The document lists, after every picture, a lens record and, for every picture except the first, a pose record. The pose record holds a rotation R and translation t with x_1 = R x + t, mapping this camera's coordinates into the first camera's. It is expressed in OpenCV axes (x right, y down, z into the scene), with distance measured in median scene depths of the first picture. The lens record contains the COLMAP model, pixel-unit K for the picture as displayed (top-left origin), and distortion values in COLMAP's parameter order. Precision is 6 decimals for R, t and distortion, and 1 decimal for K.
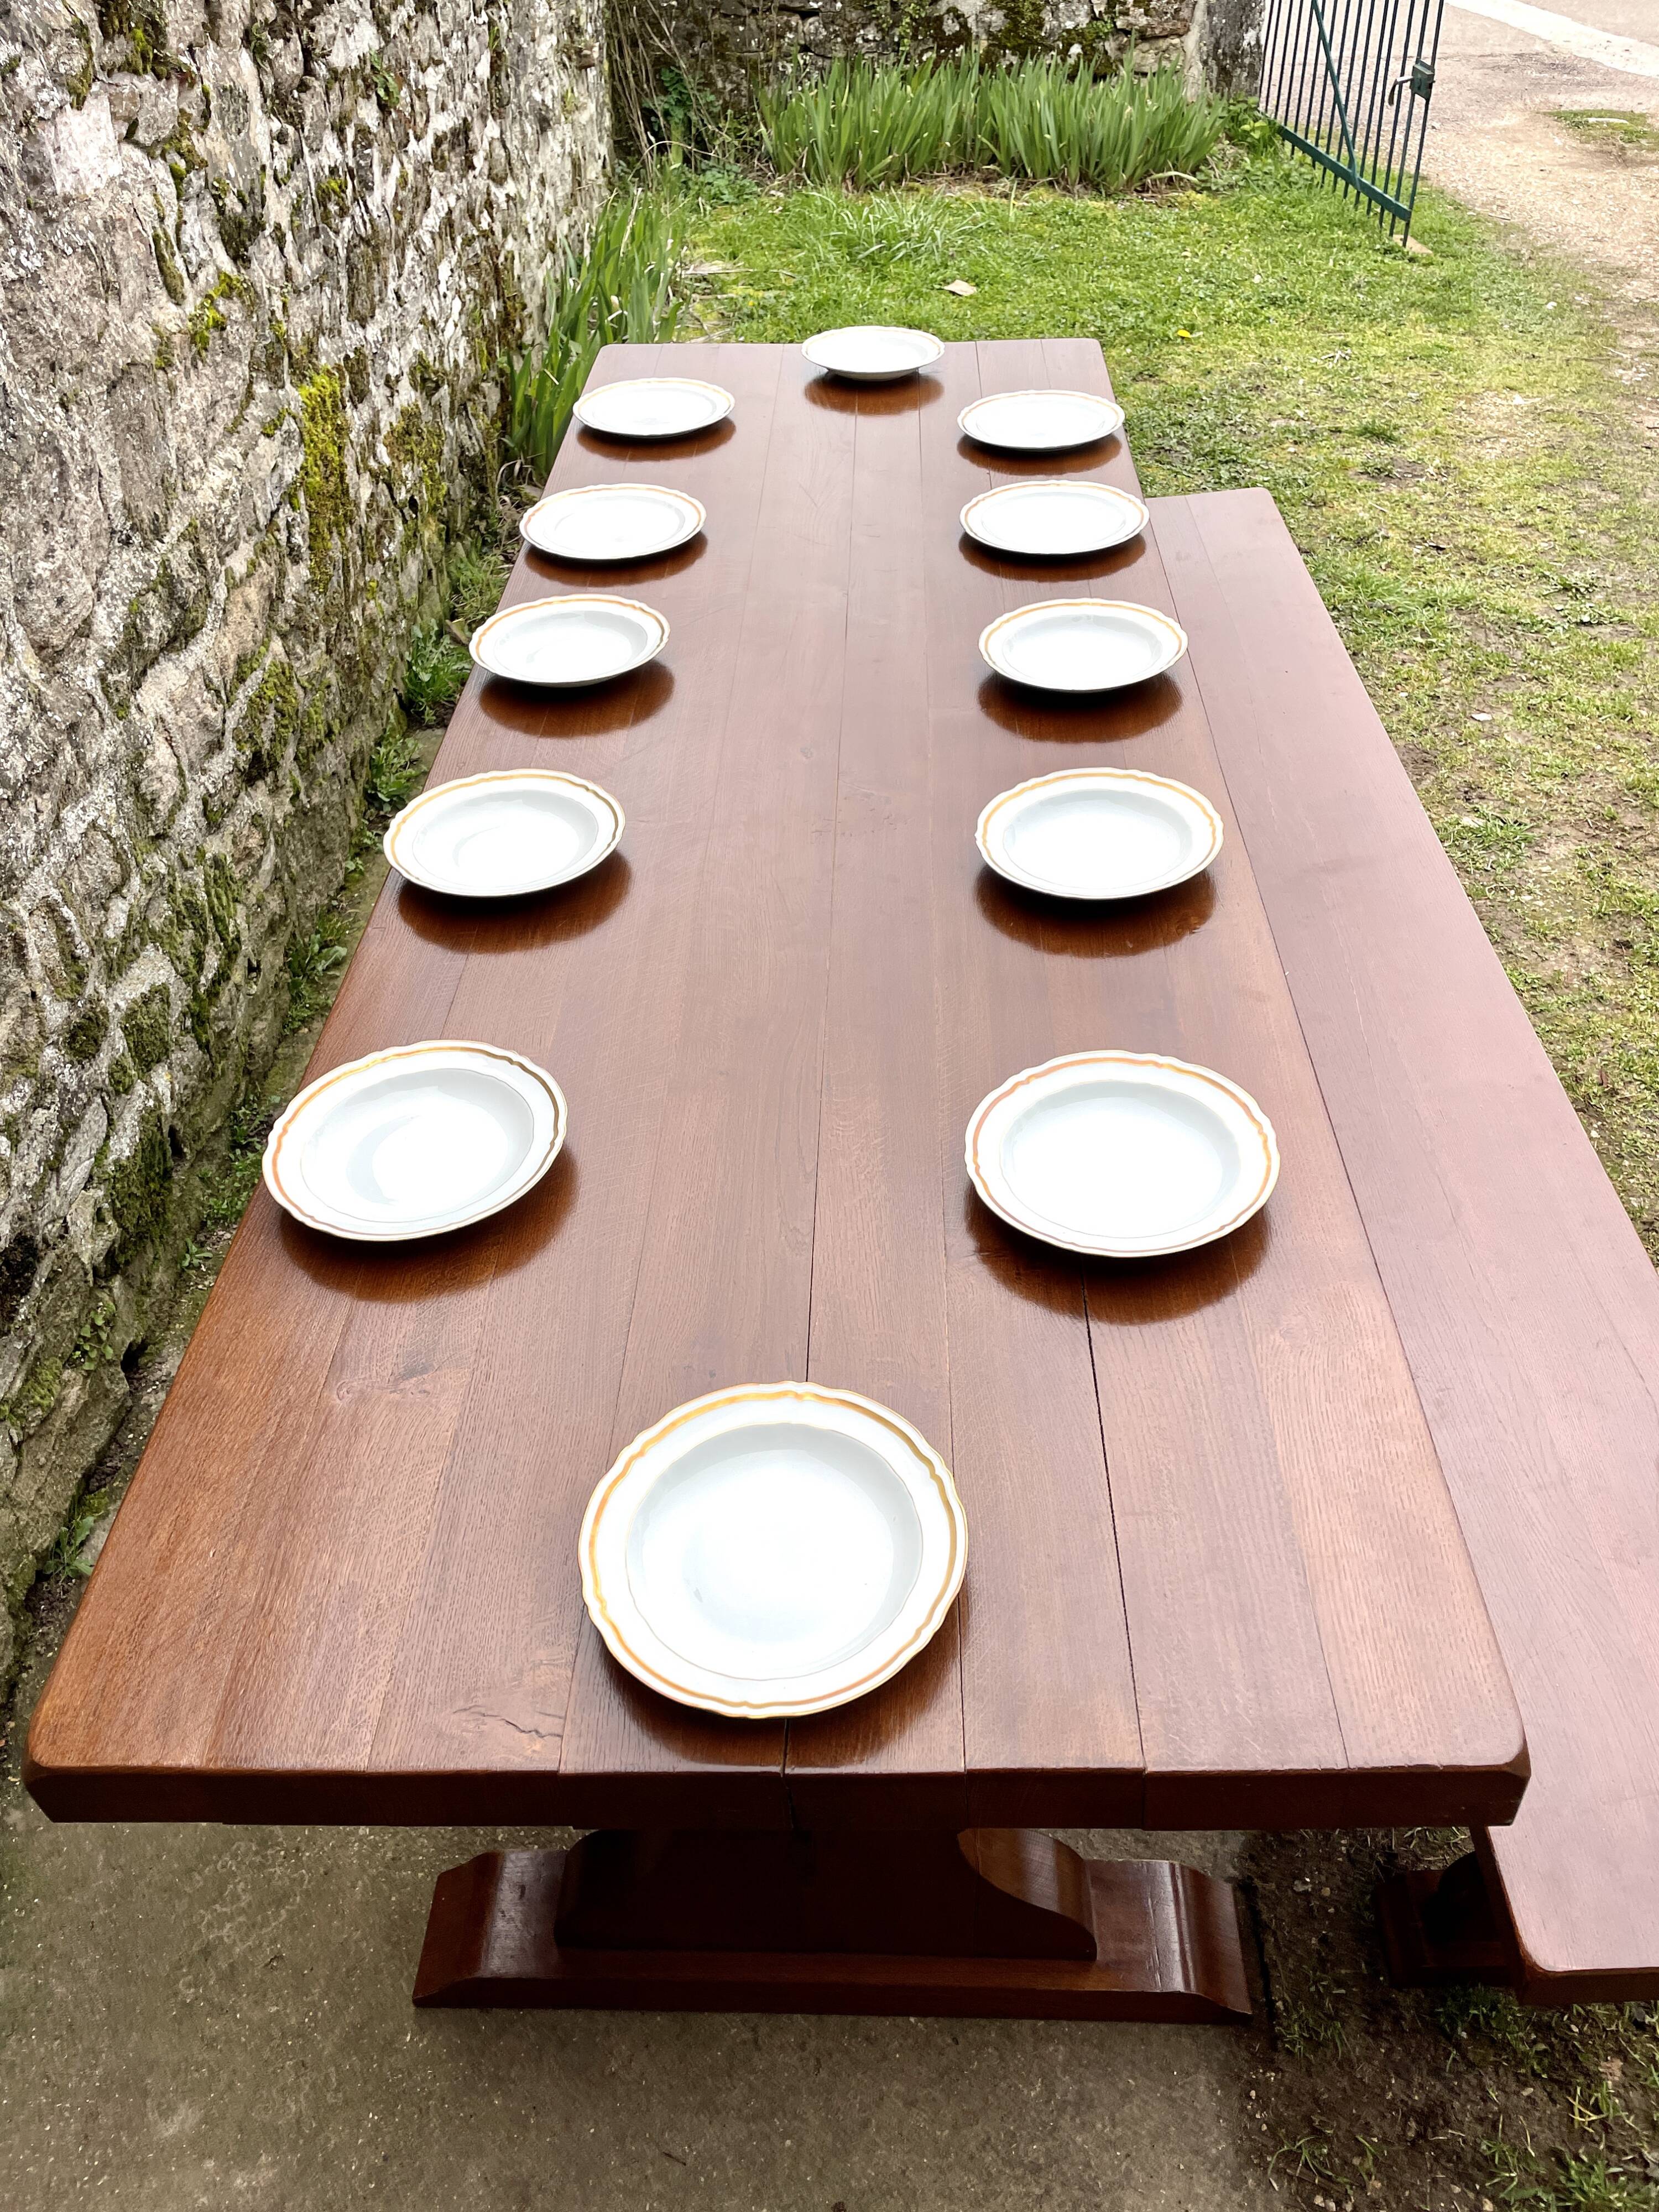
lens RADIAL K [[1669.1, 0, 824.9], [0, 1669.1, 1090.6], [0, 0, 1]] dist [0.084816, -0.107047]
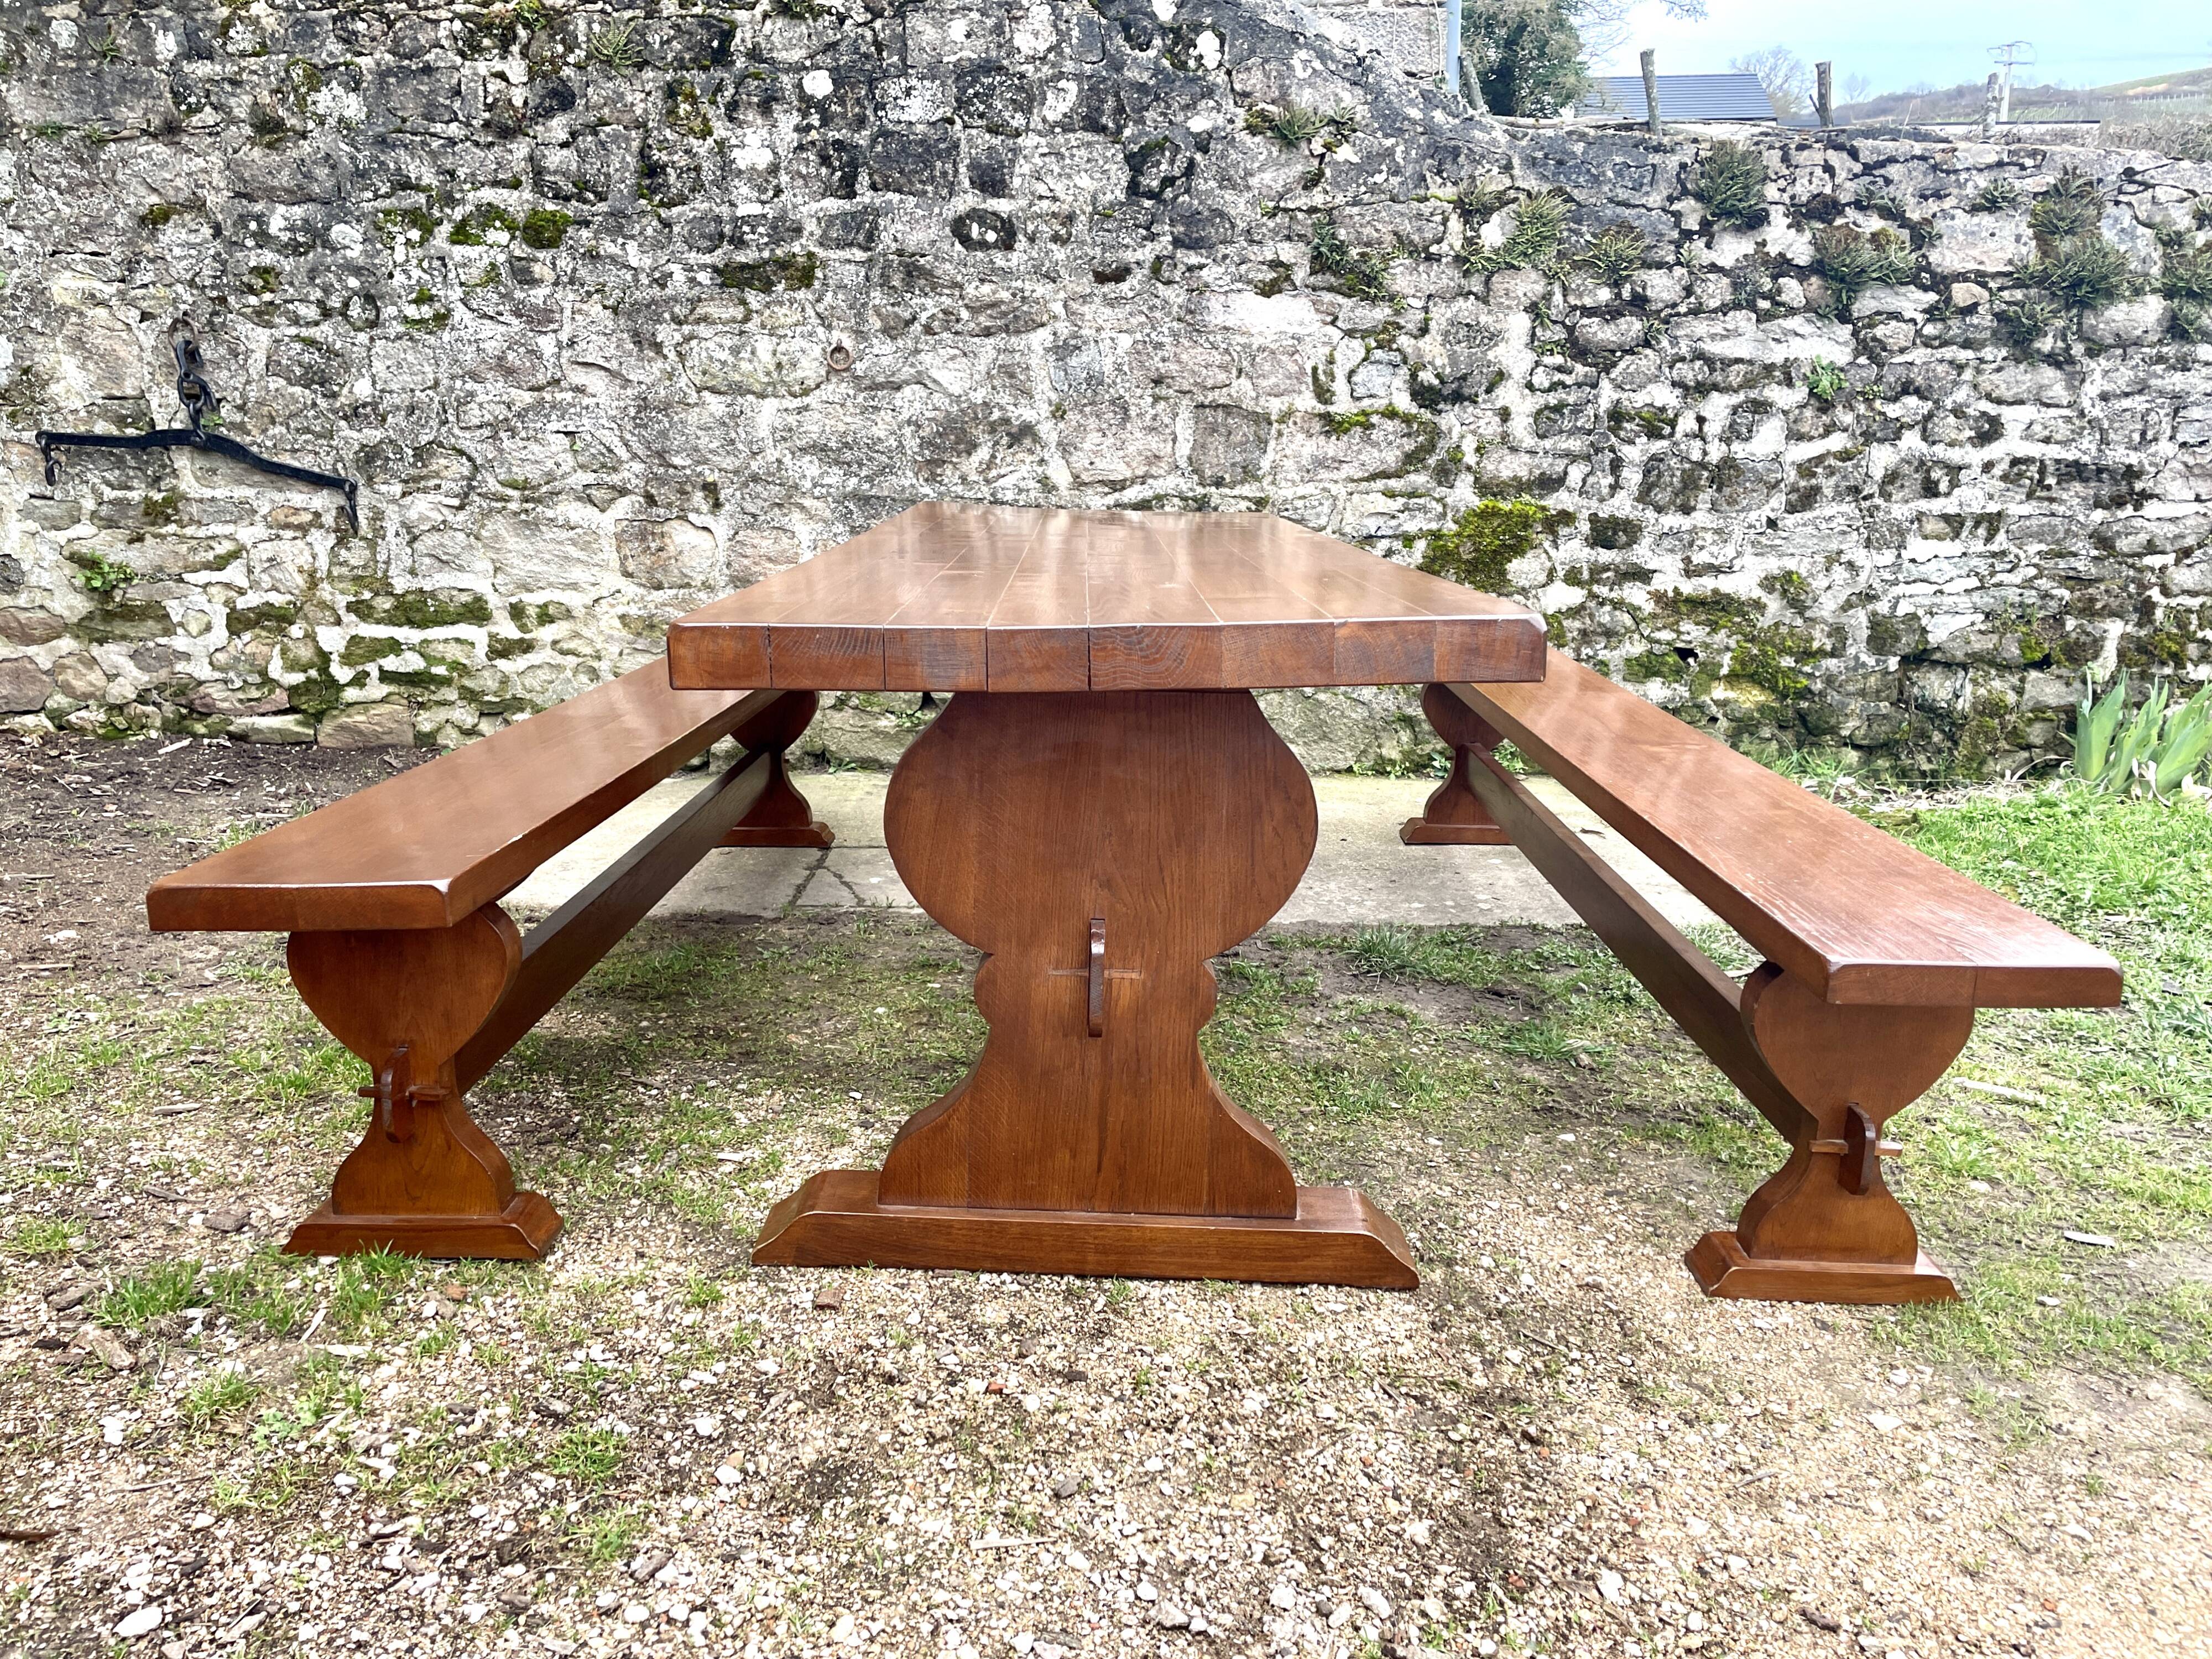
lens RADIAL K [[1669.1, 0, 1101.6], [0, 1669.1, 820.7], [0, 0, 1]] dist [0.084816, -0.107047]
pose [[-0.001442, 0.281485, -0.959565, 1.043234], [-0.647099, 0.731315, 0.215501, -0.239110], [0.762405, 0.621244, 0.181094, 0.496790]]
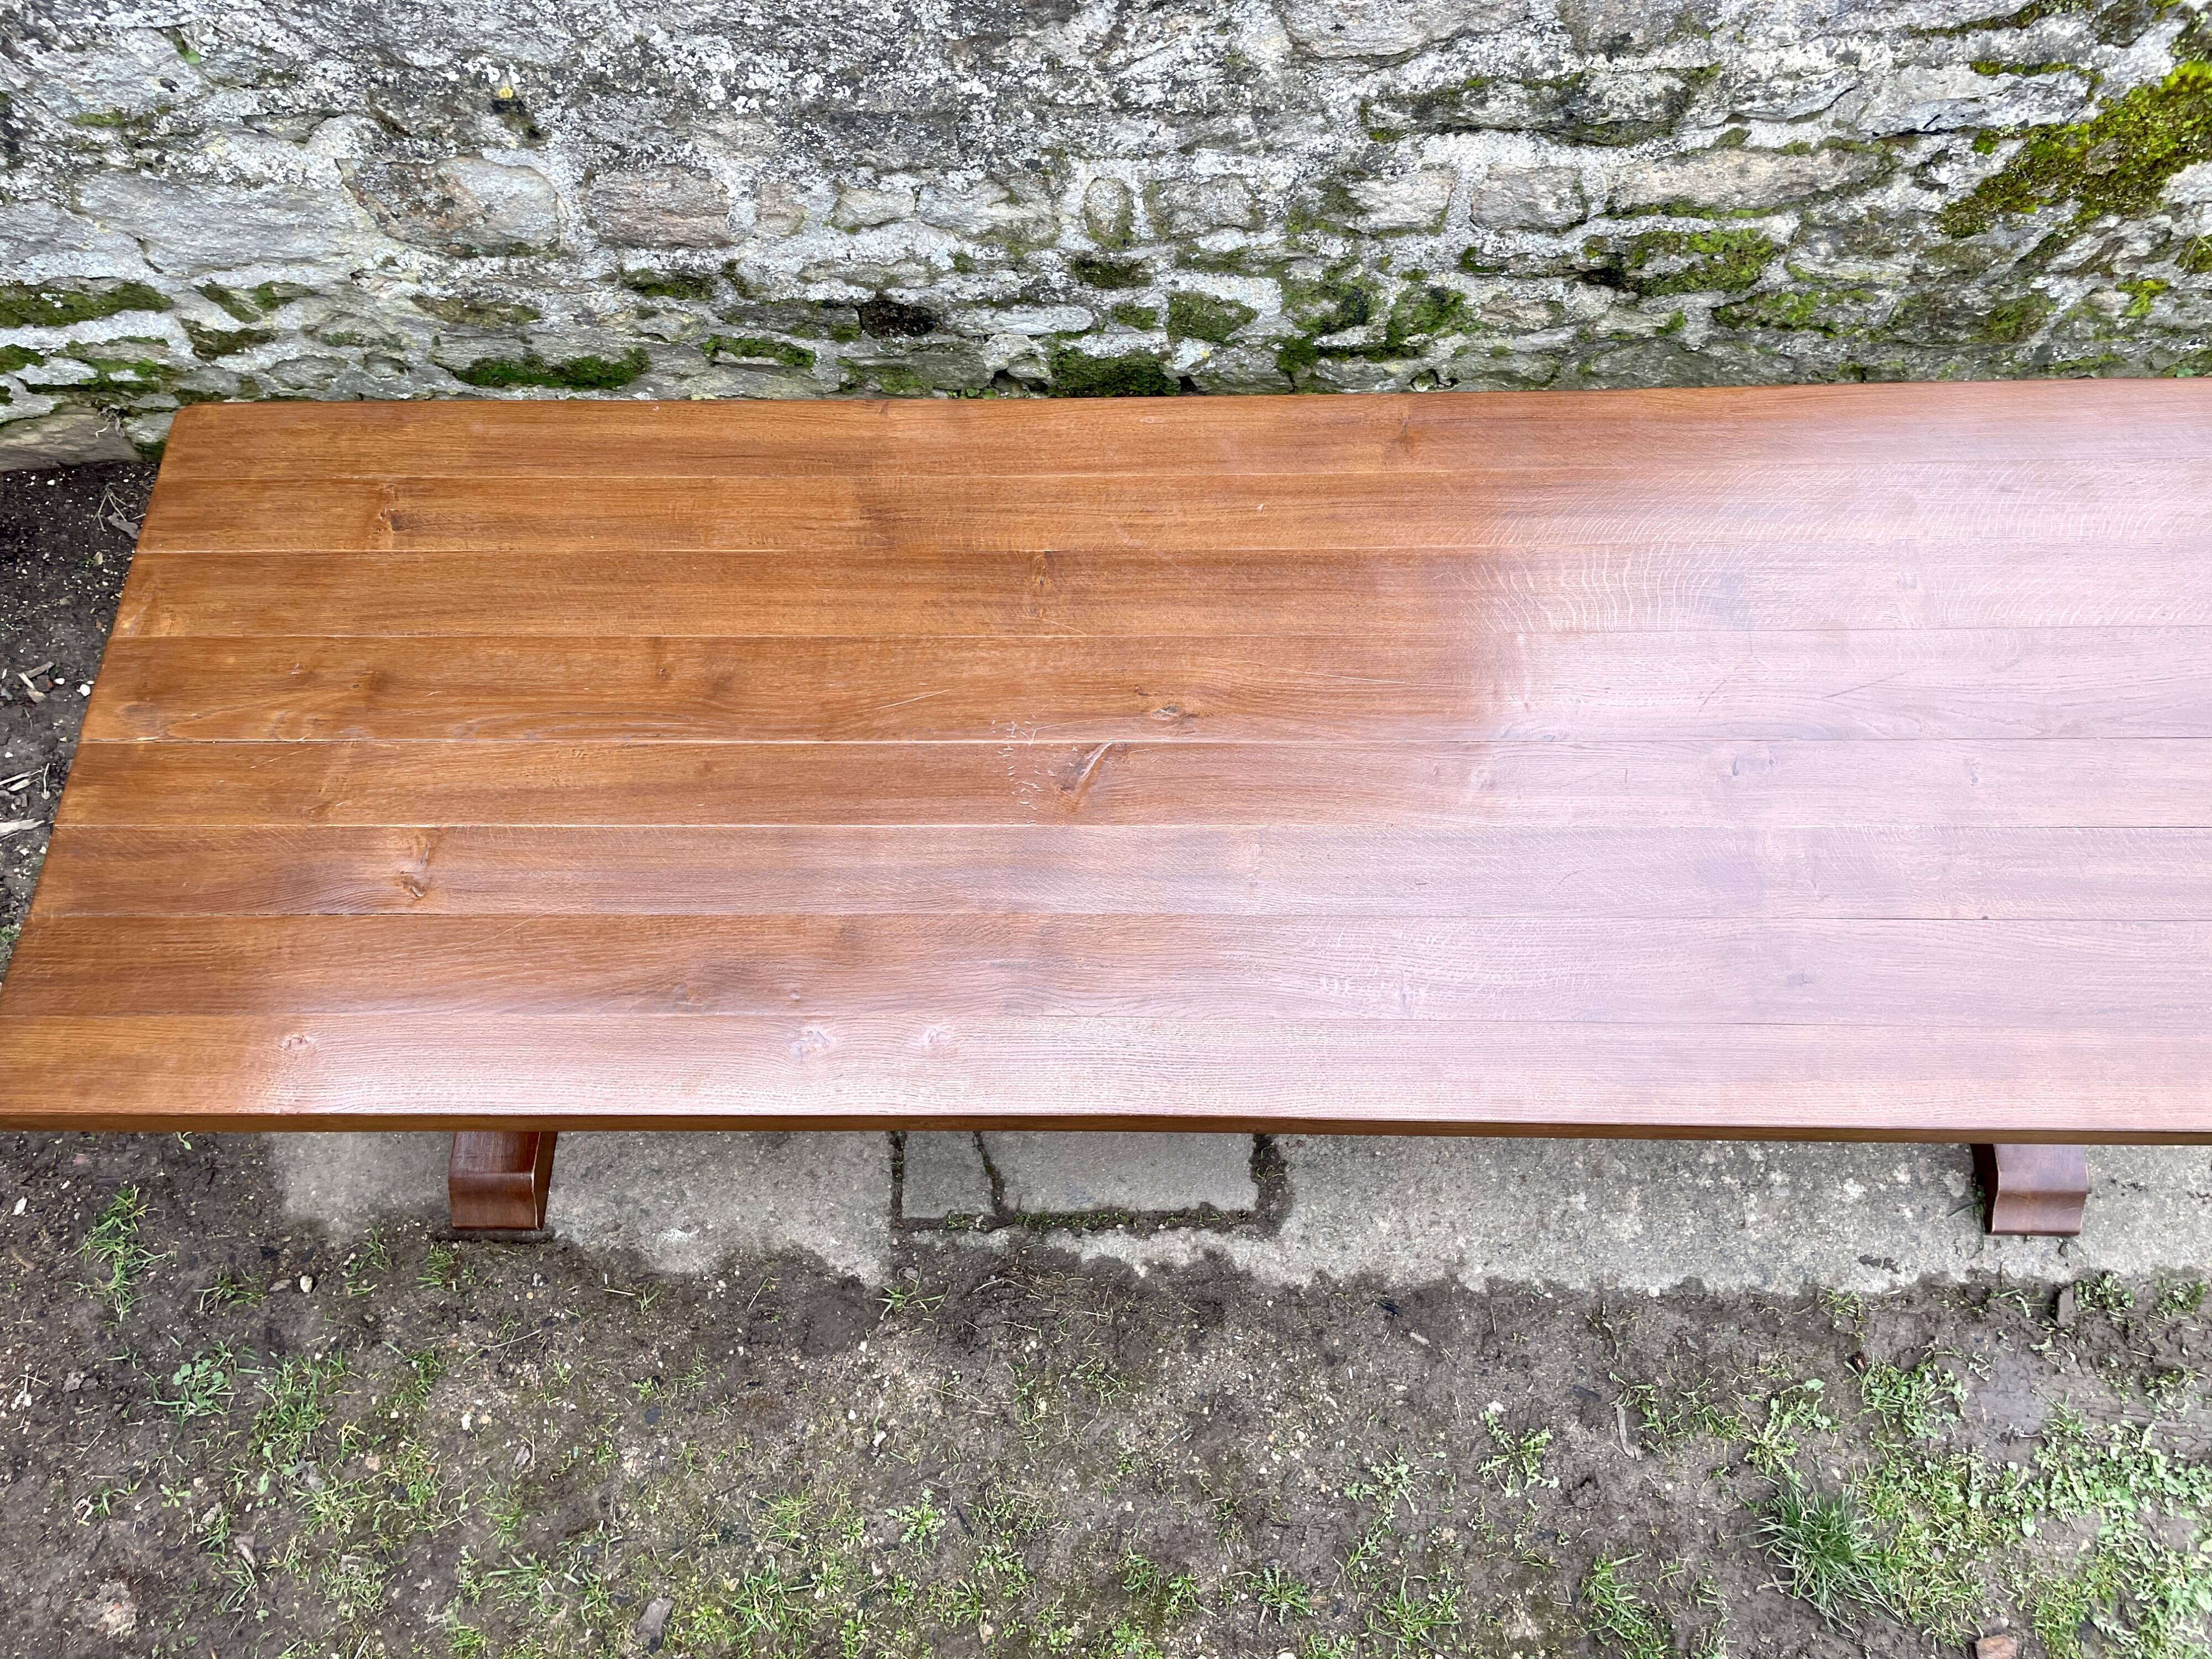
lens RADIAL K [[1658.6, 0, 1103.7], [0, 1658.6, 813.6], [0, 0, 1]] dist [0.084799, -0.112648]
pose [[0.020034, 0.930440, -0.365896, 0.203780], [-0.622596, 0.297961, 0.723598, -0.441564], [0.782287, 0.213309, 0.585257, 0.214736]]
